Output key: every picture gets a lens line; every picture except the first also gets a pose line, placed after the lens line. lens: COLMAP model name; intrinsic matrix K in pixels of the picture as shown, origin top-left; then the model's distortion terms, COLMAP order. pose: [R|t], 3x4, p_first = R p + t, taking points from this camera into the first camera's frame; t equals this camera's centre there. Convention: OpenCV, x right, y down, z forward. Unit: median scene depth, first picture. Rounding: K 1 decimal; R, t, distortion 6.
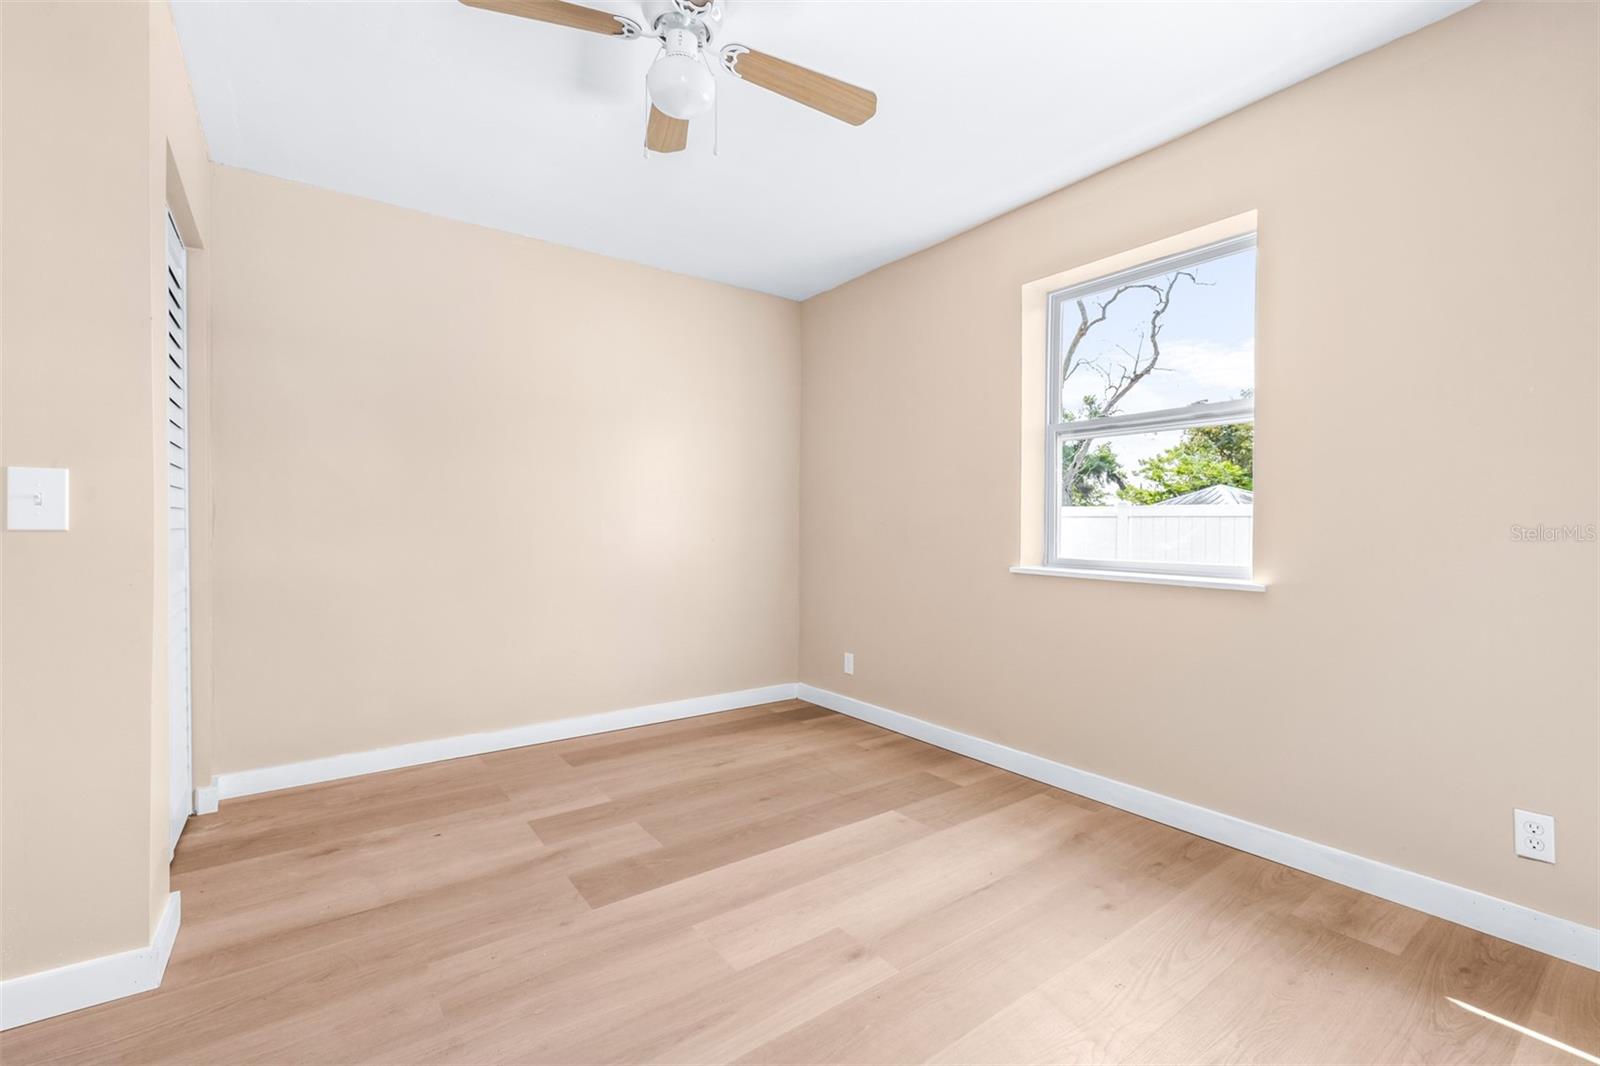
lens RADIAL K [[697.8, 0, 823.3], [0, 697.8, 537.0], [0, 0, 1]] dist [-0.006171, 0.001514]
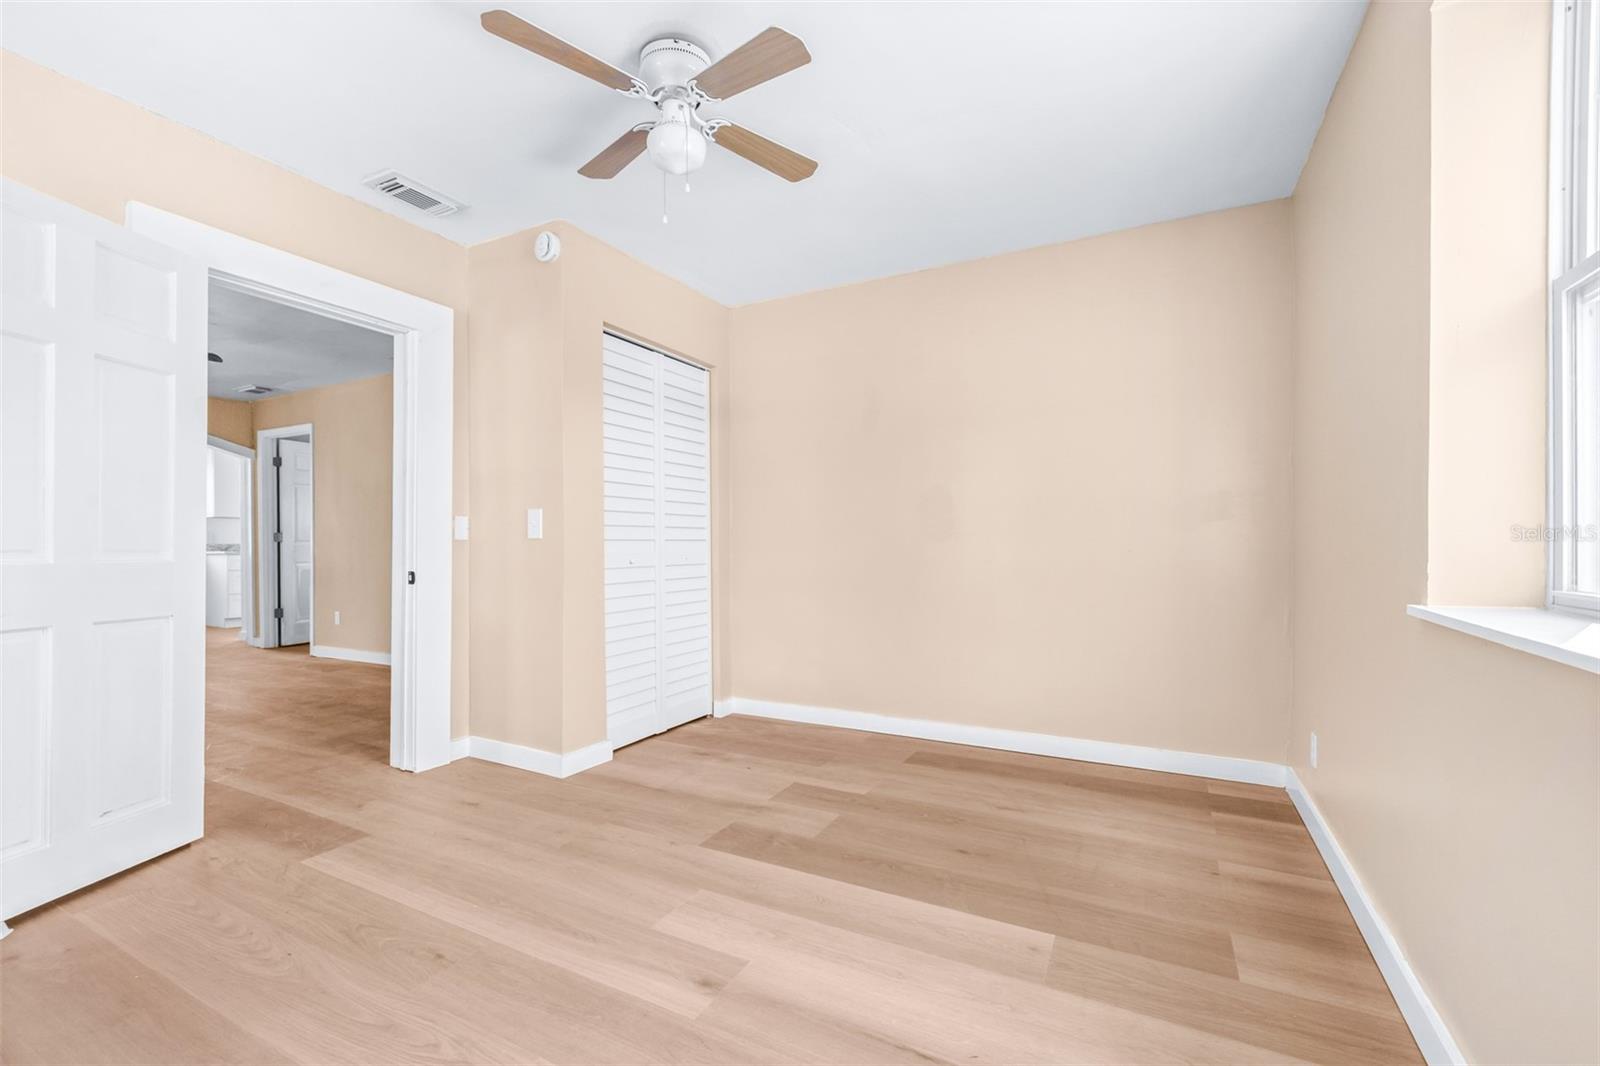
lens RADIAL K [[697.8, 0, 780.8], [0, 697.8, 552.4], [0, 0, 1]] dist [-0.006171, 0.001514]
pose [[0.407750, 0.008478, -0.913054, 0.639241], [-0.011314, 0.999927, 0.004233, 0.011128], [0.913024, 0.008604, 0.407816, 0.481142]]
